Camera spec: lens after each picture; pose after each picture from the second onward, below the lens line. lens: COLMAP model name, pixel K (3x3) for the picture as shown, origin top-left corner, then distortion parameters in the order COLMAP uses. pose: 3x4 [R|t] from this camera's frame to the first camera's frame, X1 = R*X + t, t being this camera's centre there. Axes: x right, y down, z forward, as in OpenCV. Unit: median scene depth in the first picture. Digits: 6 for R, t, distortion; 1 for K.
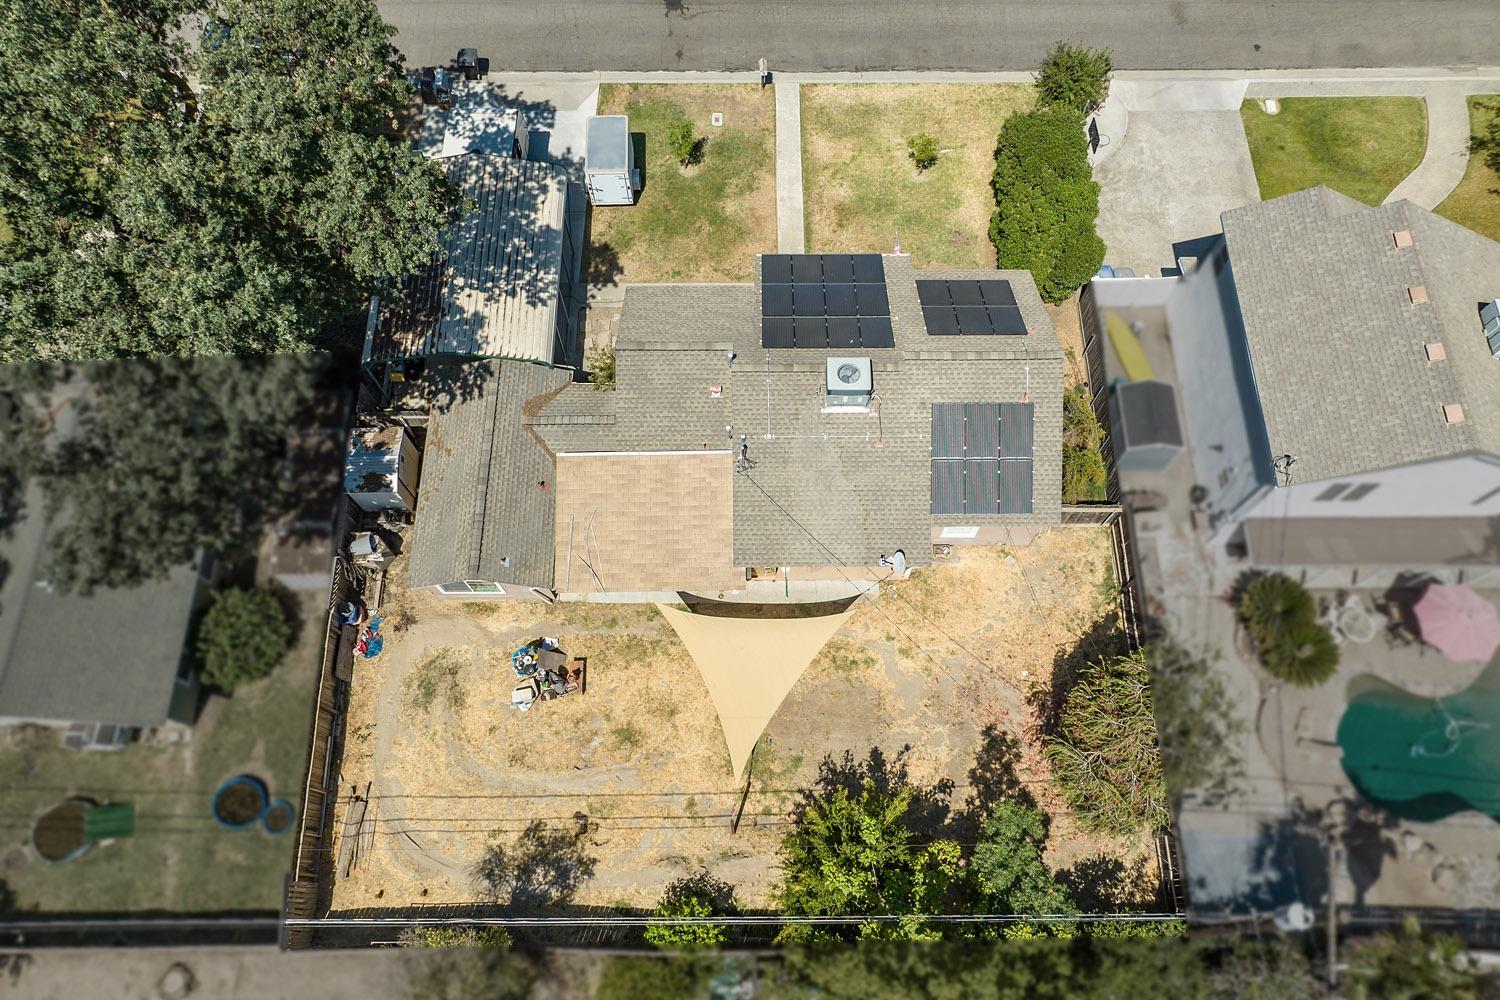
lens RADIAL K [[1039.3, 0, 751.0], [0, 1039.3, 498.5], [0, 0, 1]] dist [0.002106, 0.003374]
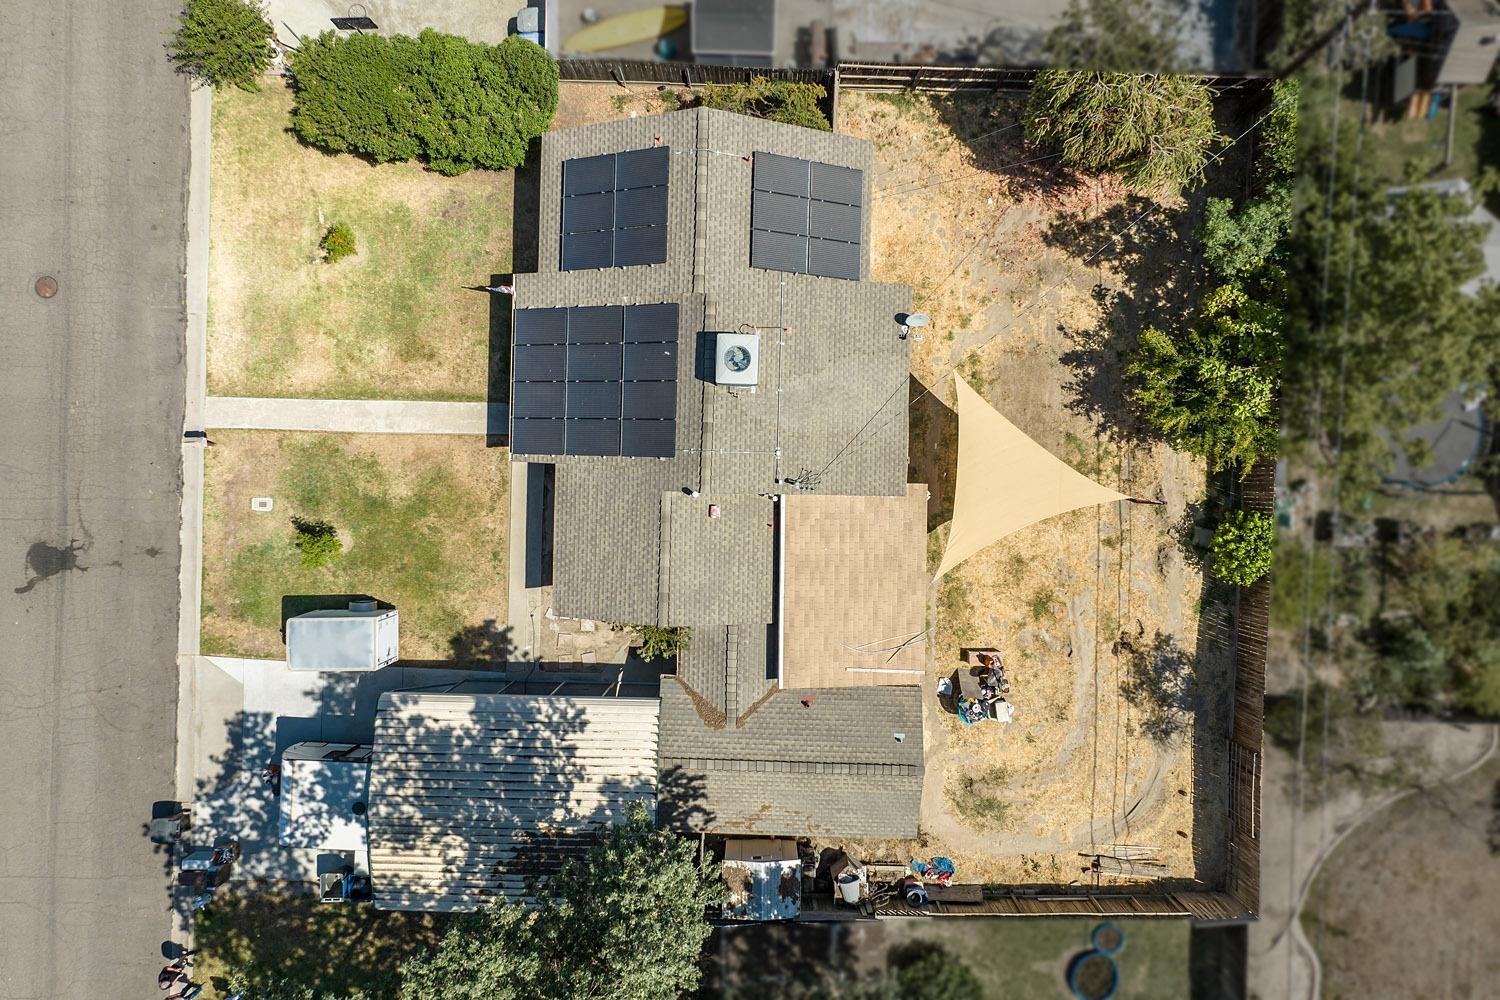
lens RADIAL K [[1039.3, 0, 750.1], [0, 1039.3, 500.1], [0, 0, 1]] dist [0.002106, 0.003374]
pose [[0.027156, -0.999549, -0.012848, -0.011381], [0.924521, 0.020225, 0.380593, -0.395802], [-0.380162, -0.022214, 0.924653, 0.169557]]
